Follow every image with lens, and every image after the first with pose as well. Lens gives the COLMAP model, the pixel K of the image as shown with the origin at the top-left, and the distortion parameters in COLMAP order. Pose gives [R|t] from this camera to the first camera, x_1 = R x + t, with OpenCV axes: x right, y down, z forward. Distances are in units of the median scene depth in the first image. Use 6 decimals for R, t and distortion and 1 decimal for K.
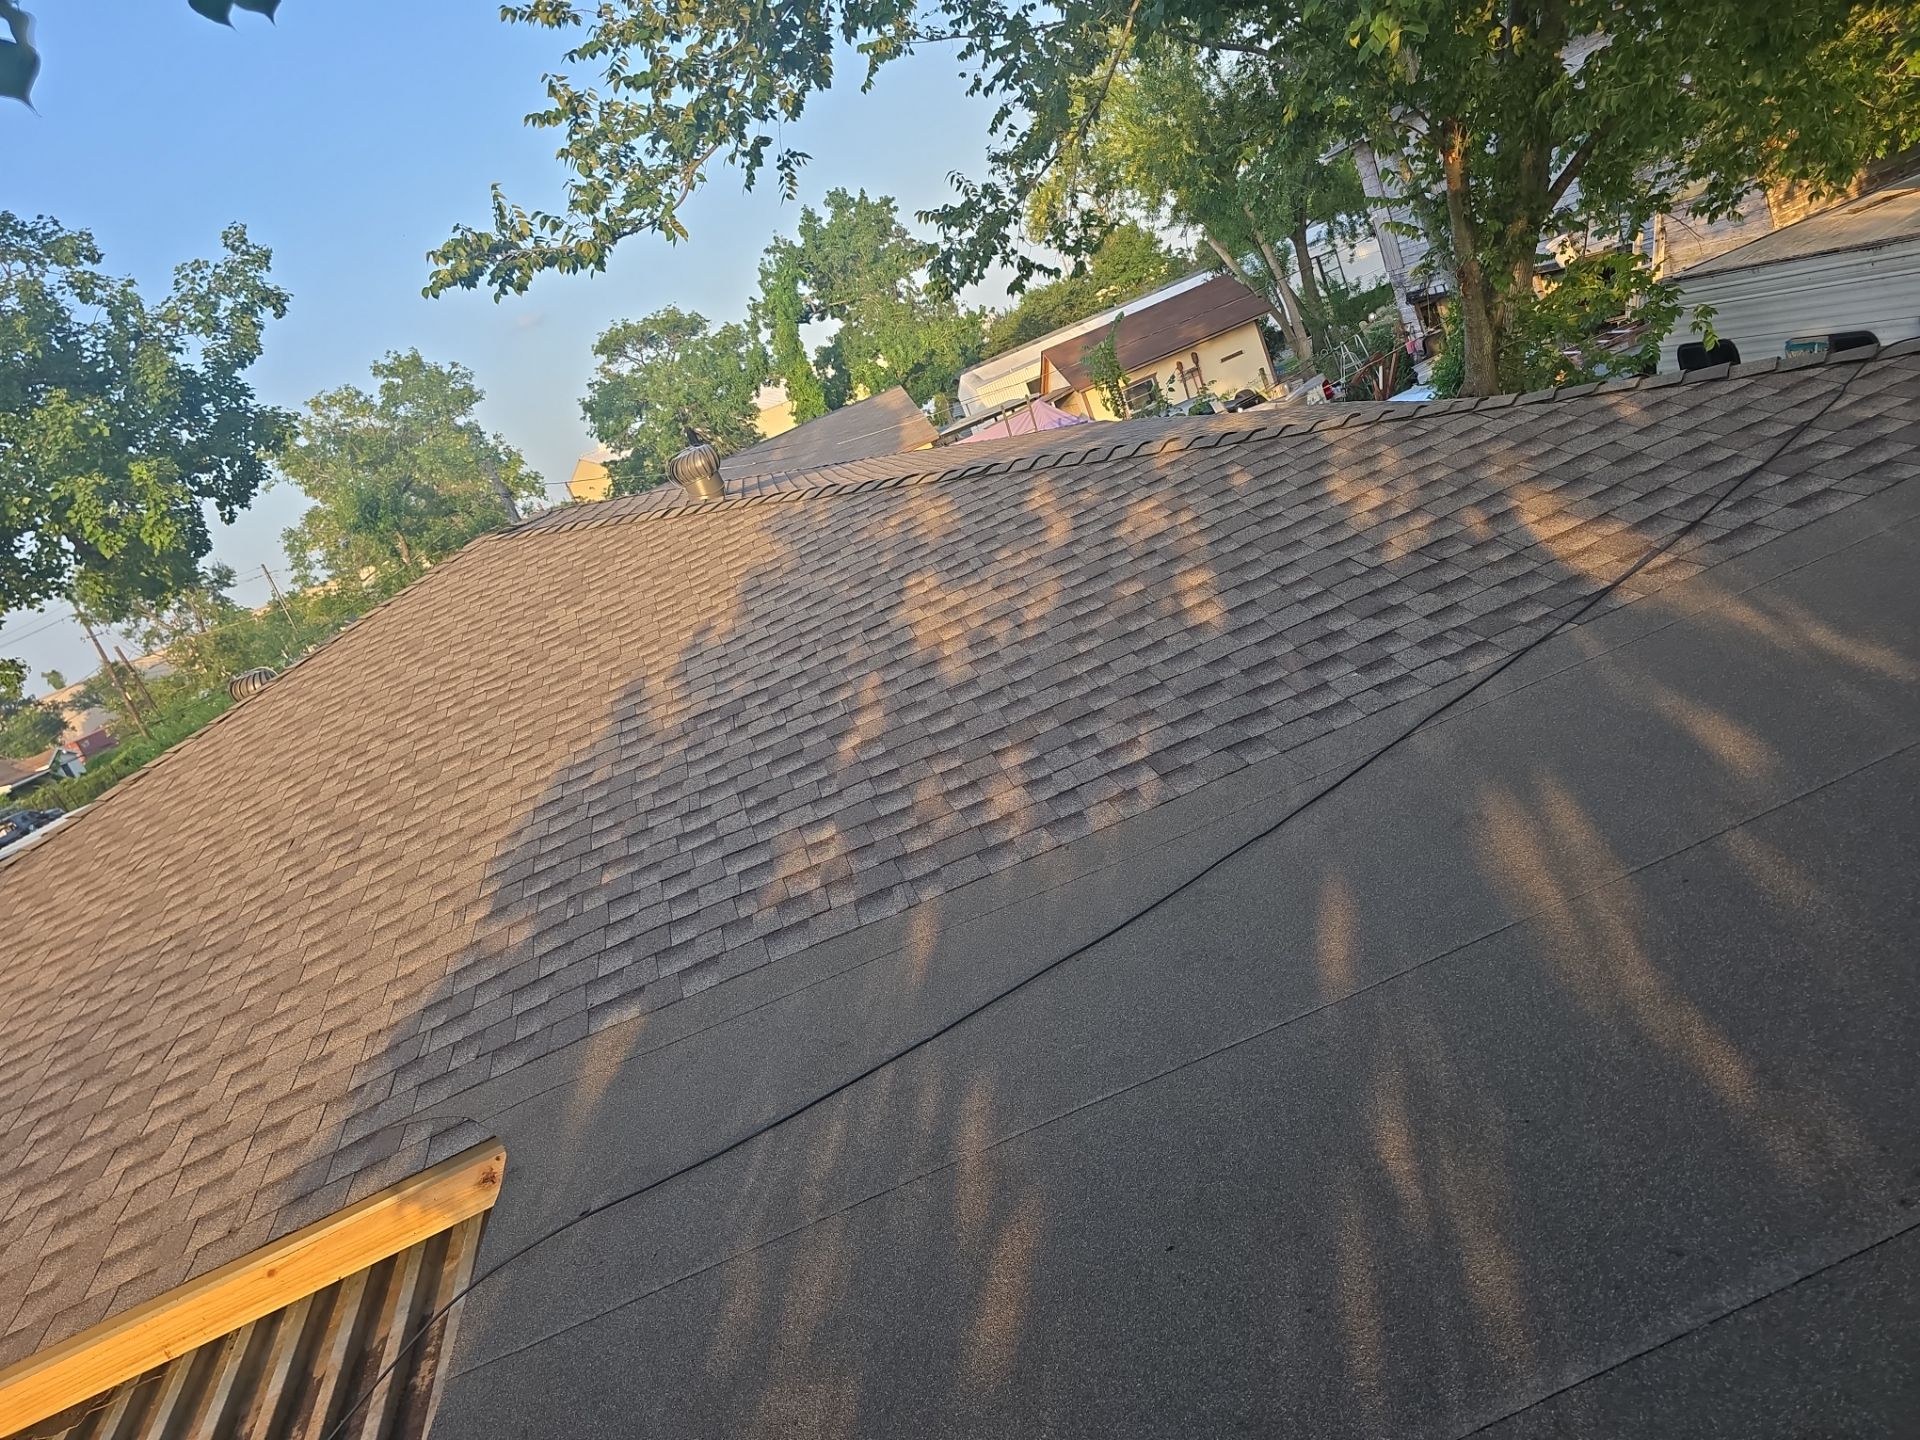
lens RADIAL K [[1276.2, 0, 961.2], [0, 1276.2, 725.4], [0, 0, 1]] dist [0.054325, -0.051014]
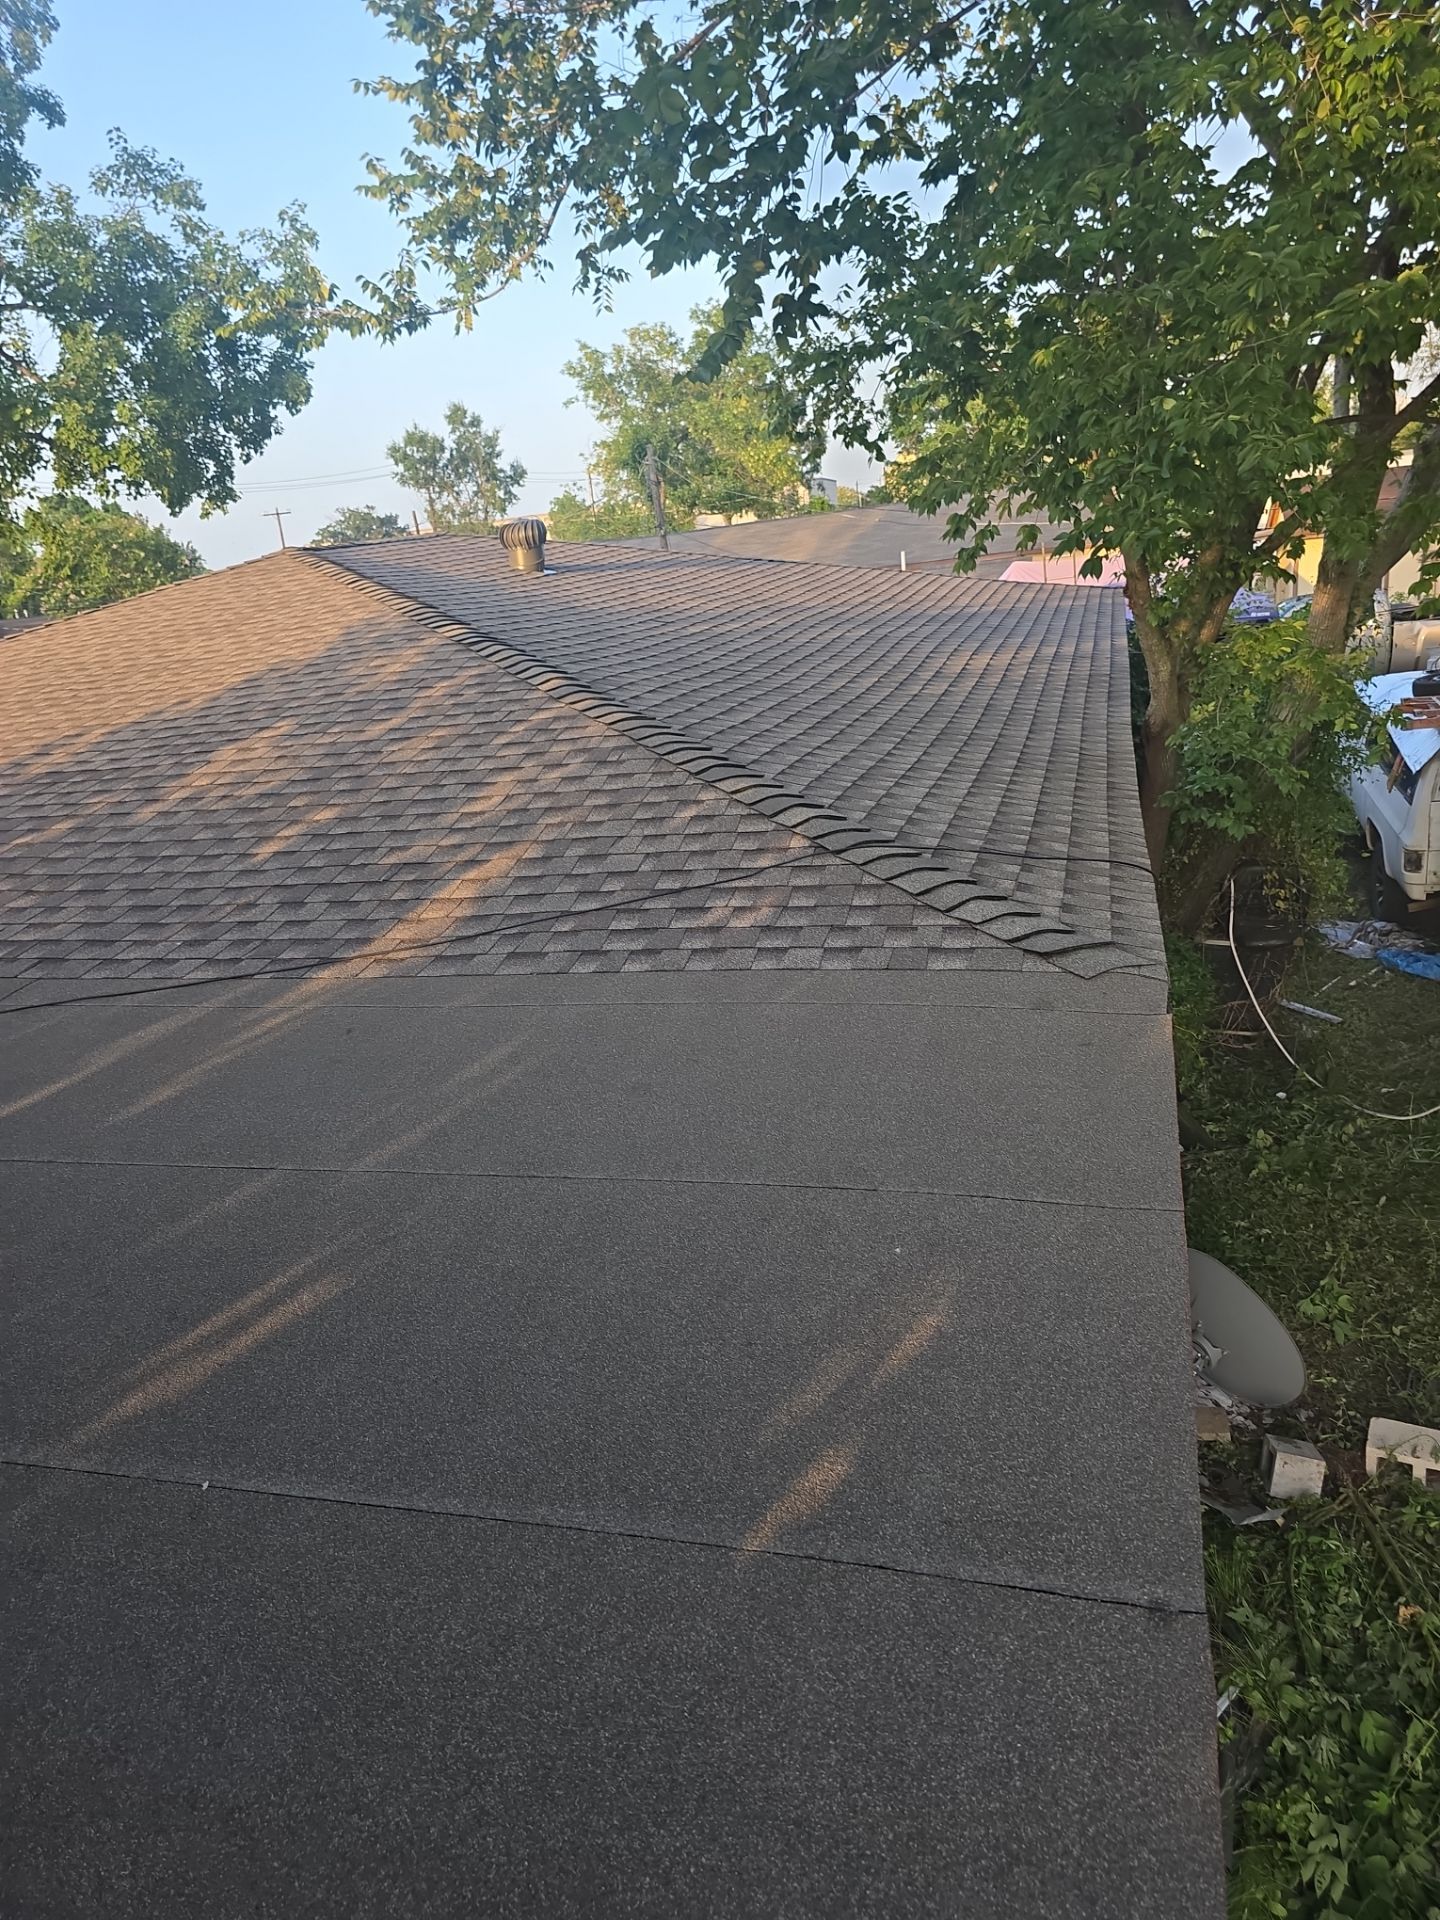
lens RADIAL K [[1276.2, 0, 711.9], [0, 1276.2, 964.7], [0, 0, 1]] dist [0.054325, -0.051014]
pose [[0.868192, 0.390076, -0.306729, 0.246448], [-0.333710, 0.916431, 0.220889, -0.099642], [0.367259, -0.089416, 0.925811, 0.017089]]
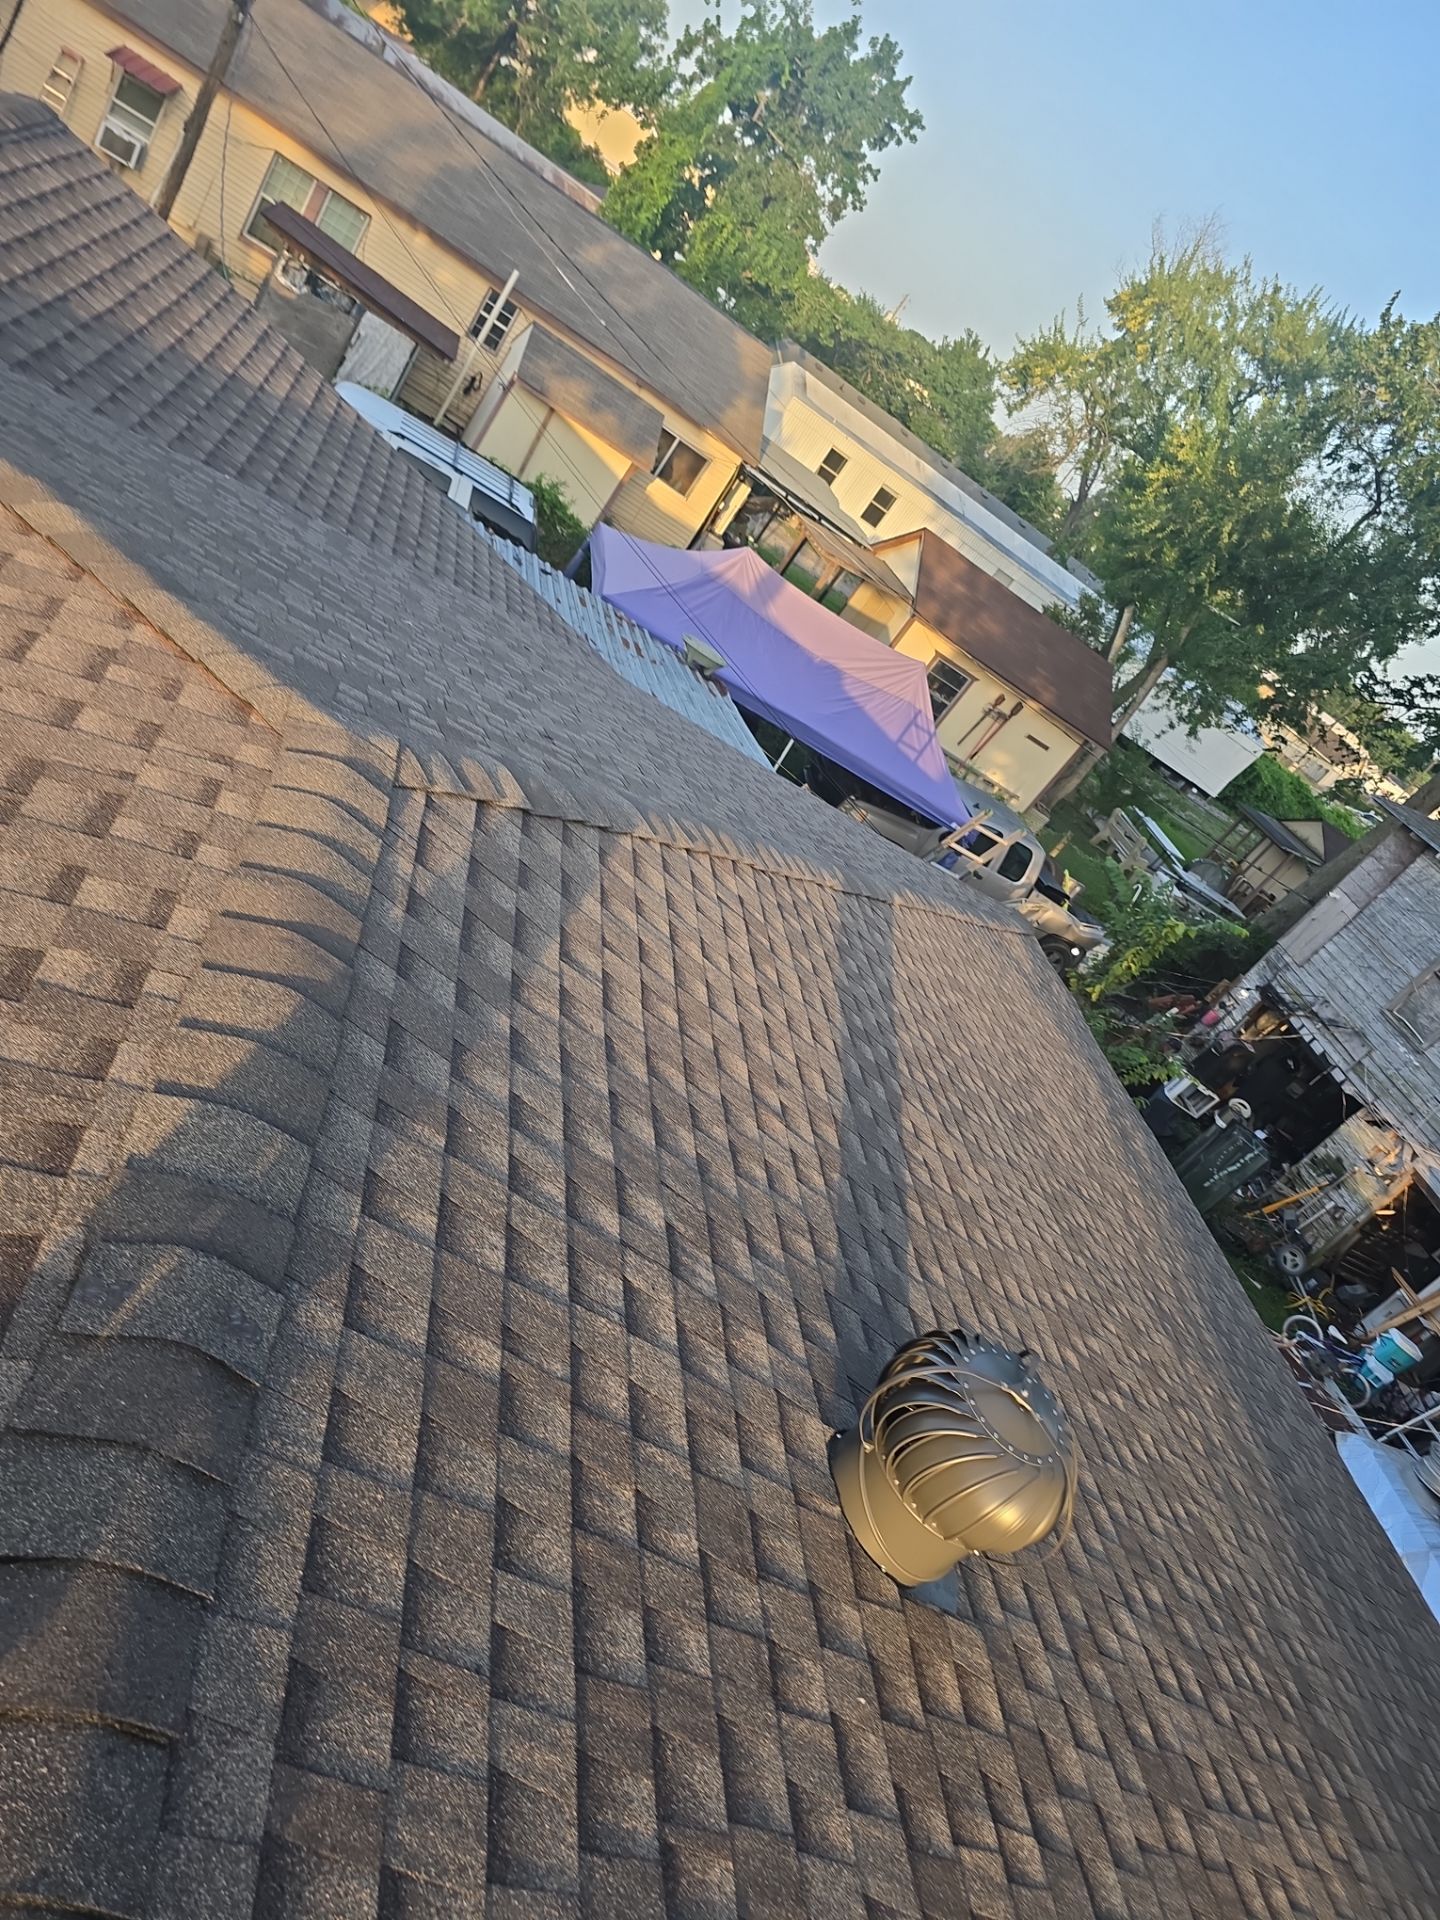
lens RADIAL K [[1276.2, 0, 704.9], [0, 1276.2, 960.4], [0, 0, 1]] dist [0.054325, -0.051014]
pose [[0.555311, 0.729058, 0.400130, -0.242940], [-0.805090, 0.591876, 0.038895, -0.133488], [-0.208471, -0.343739, 0.915633, 0.499564]]
